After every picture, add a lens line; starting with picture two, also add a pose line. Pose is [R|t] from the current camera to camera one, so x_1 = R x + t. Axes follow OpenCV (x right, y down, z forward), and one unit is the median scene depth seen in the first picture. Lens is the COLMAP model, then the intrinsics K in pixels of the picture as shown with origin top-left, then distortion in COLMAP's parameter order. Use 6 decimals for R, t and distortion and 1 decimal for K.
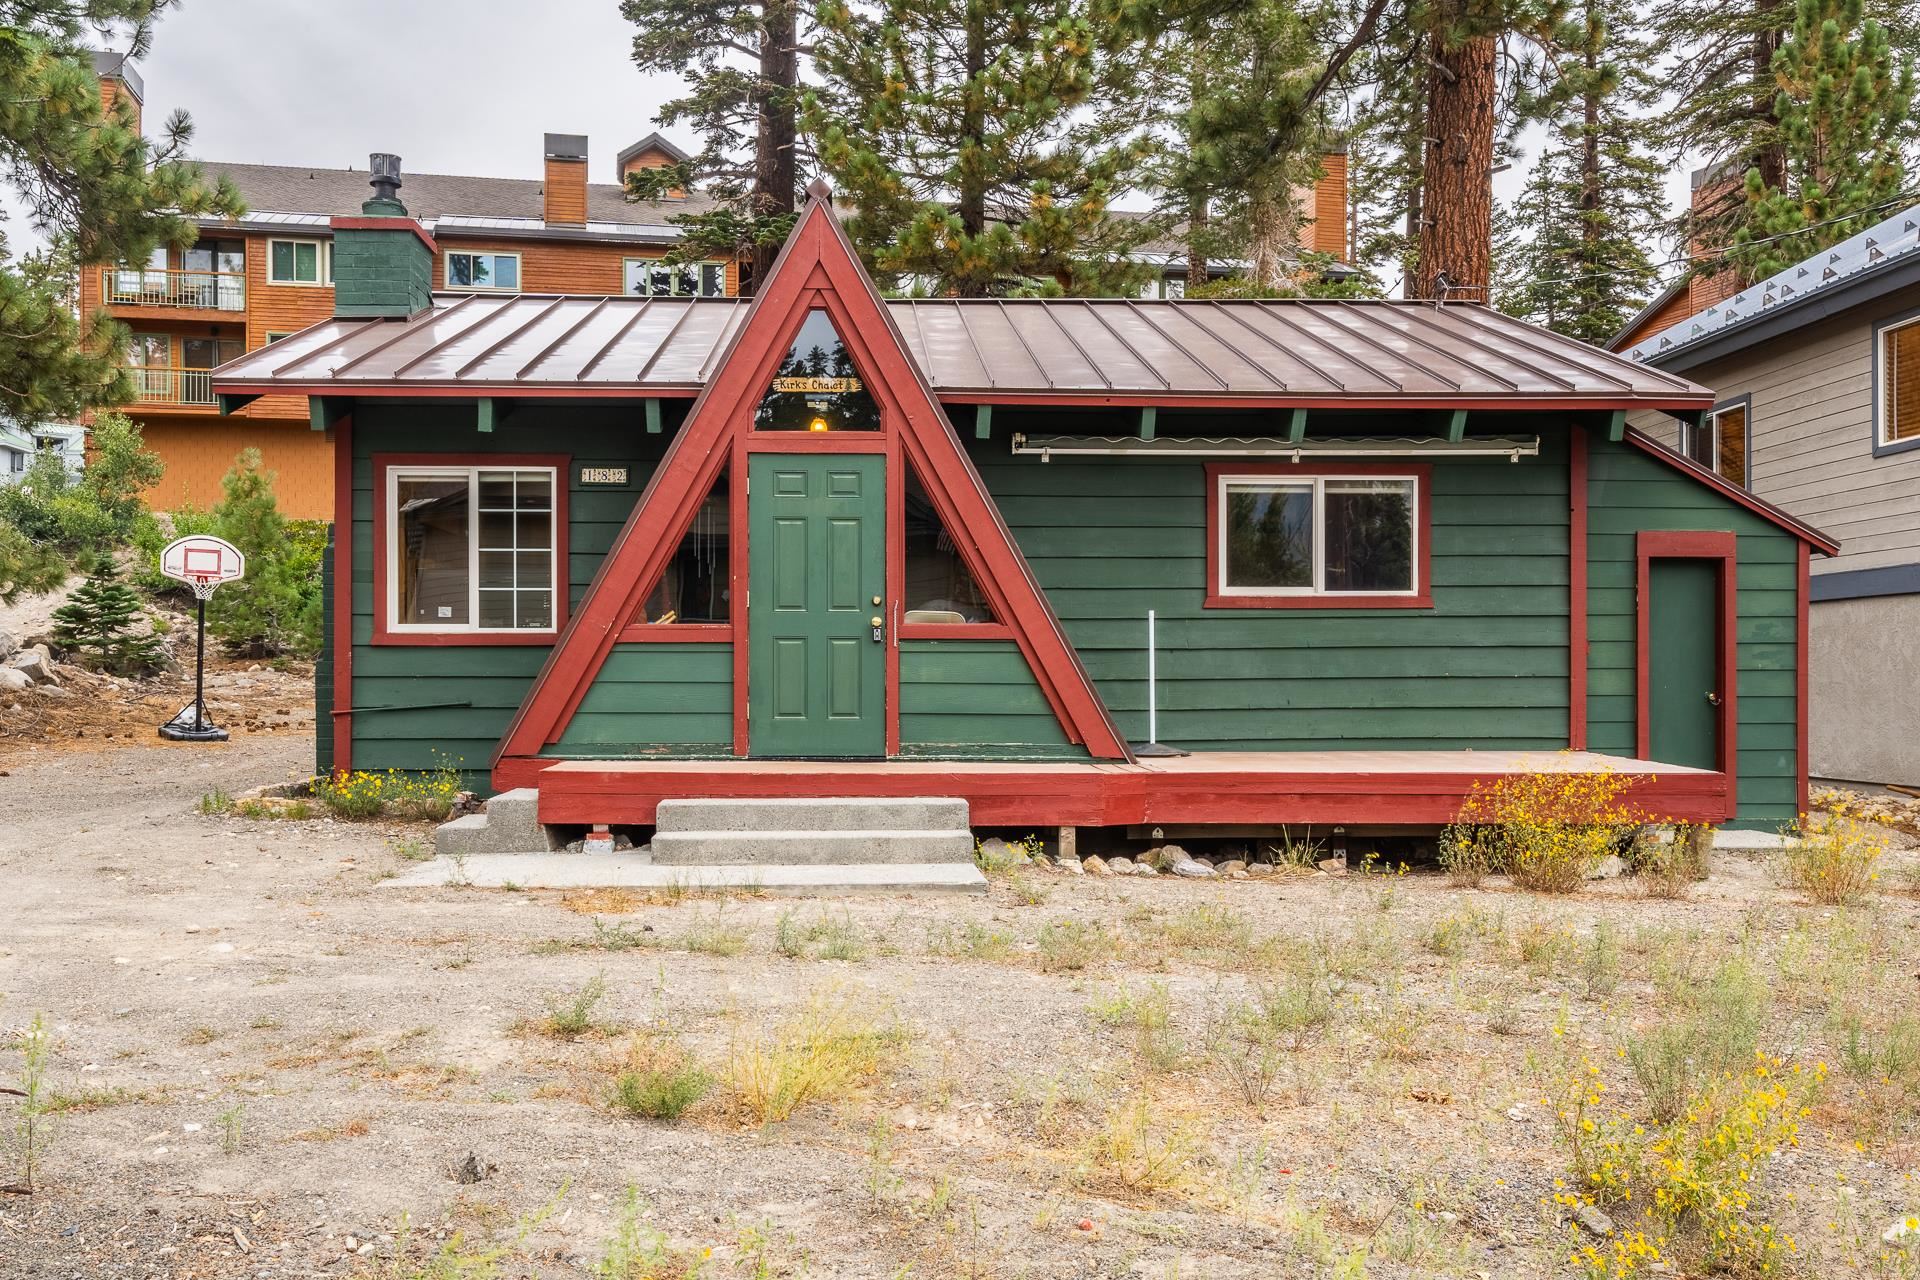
lens RADIAL K [[1801.6, 0, 928.4], [0, 1801.6, 692.2], [0, 0, 1]] dist [0.000997, 0.004623]
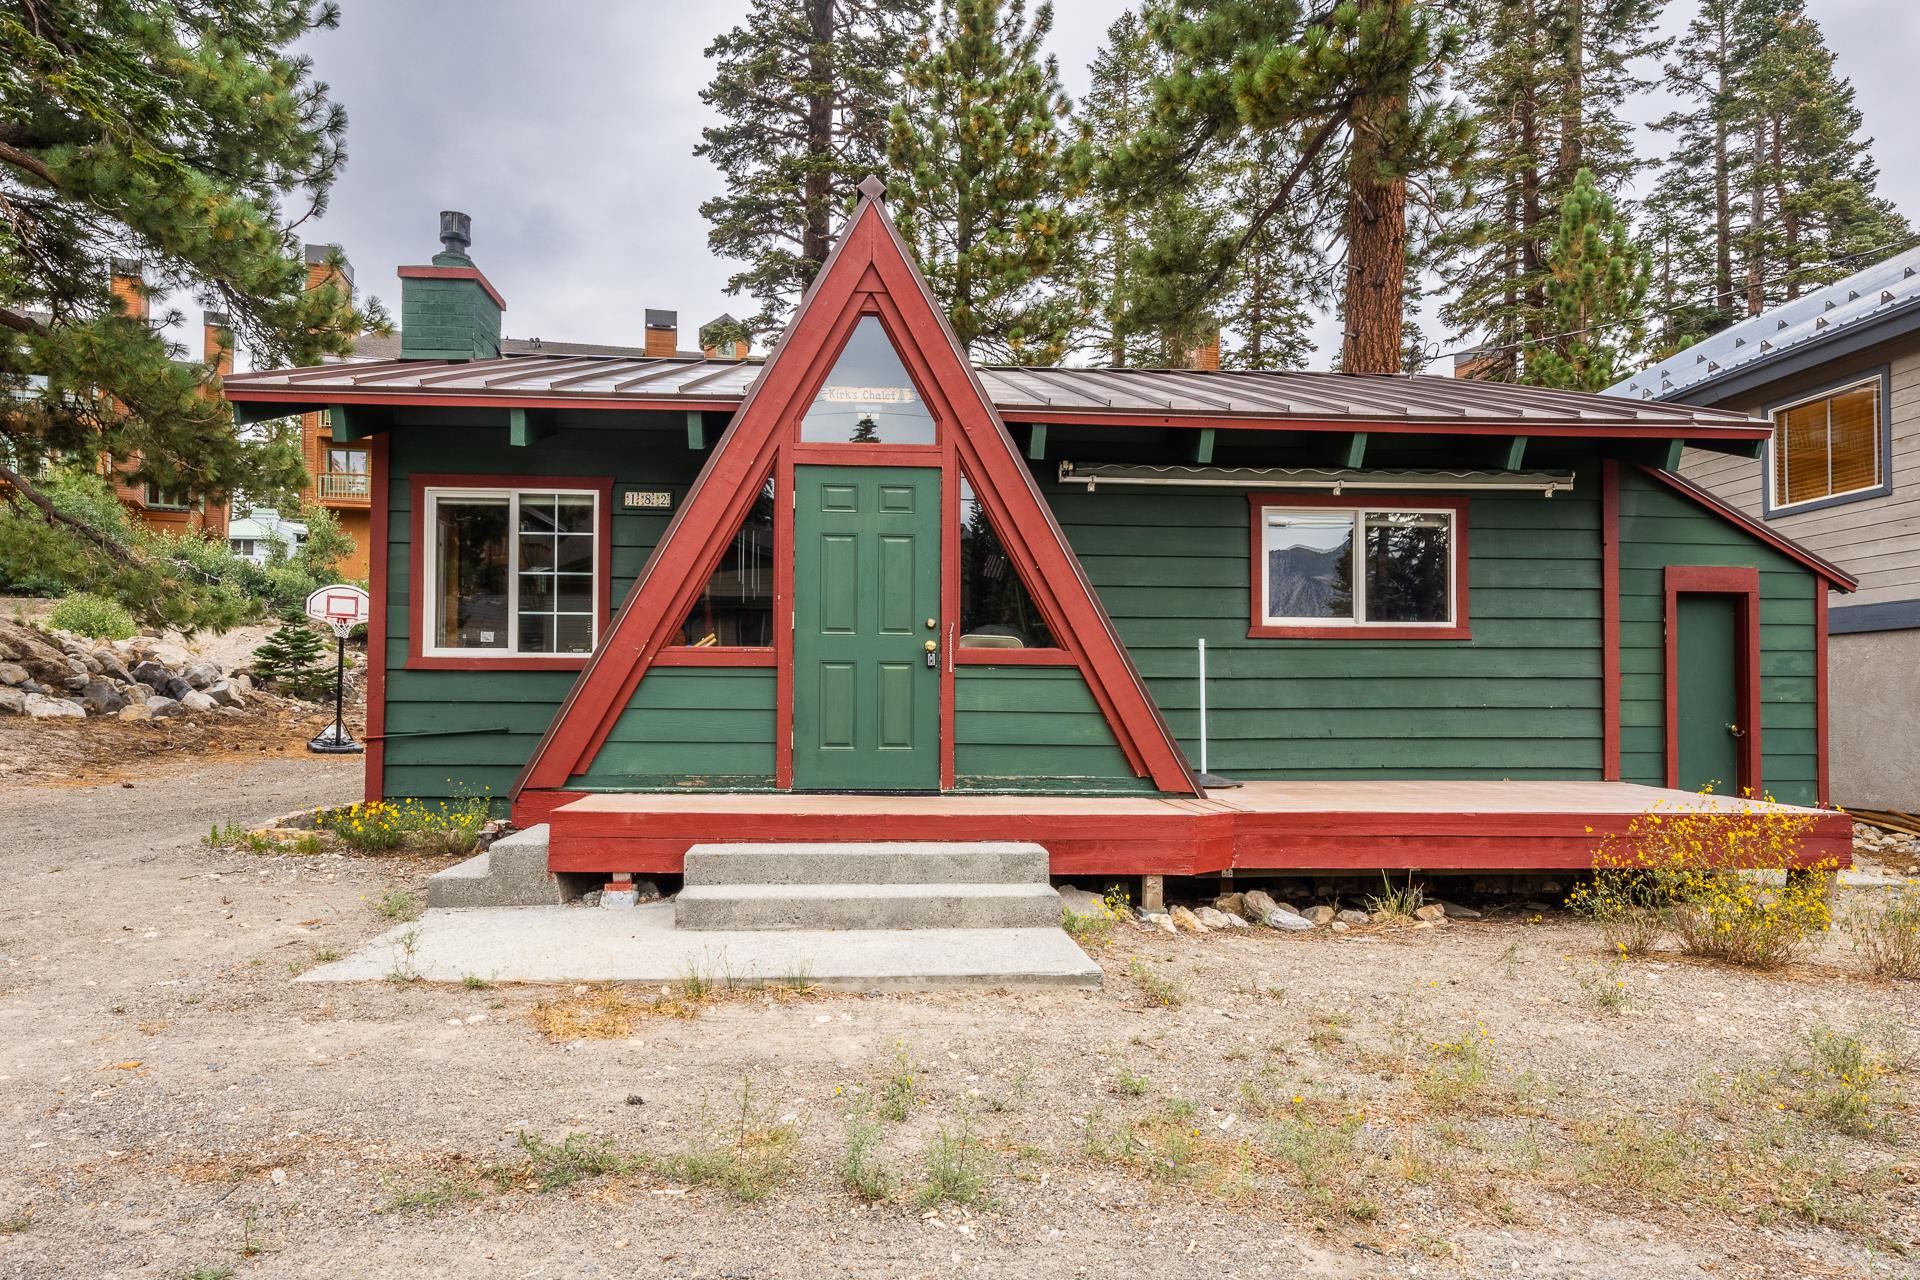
lens RADIAL K [[1179.8, 0, 933.9], [0, 1179.8, 684.8], [0, 0, 1]] dist [-0.000412, -0.000503]
pose [[0.999741, 0.006010, 0.021964, -0.036093], [-0.005464, 0.999677, -0.024817, -0.003203], [-0.022107, 0.024691, 0.999451, 0.346511]]
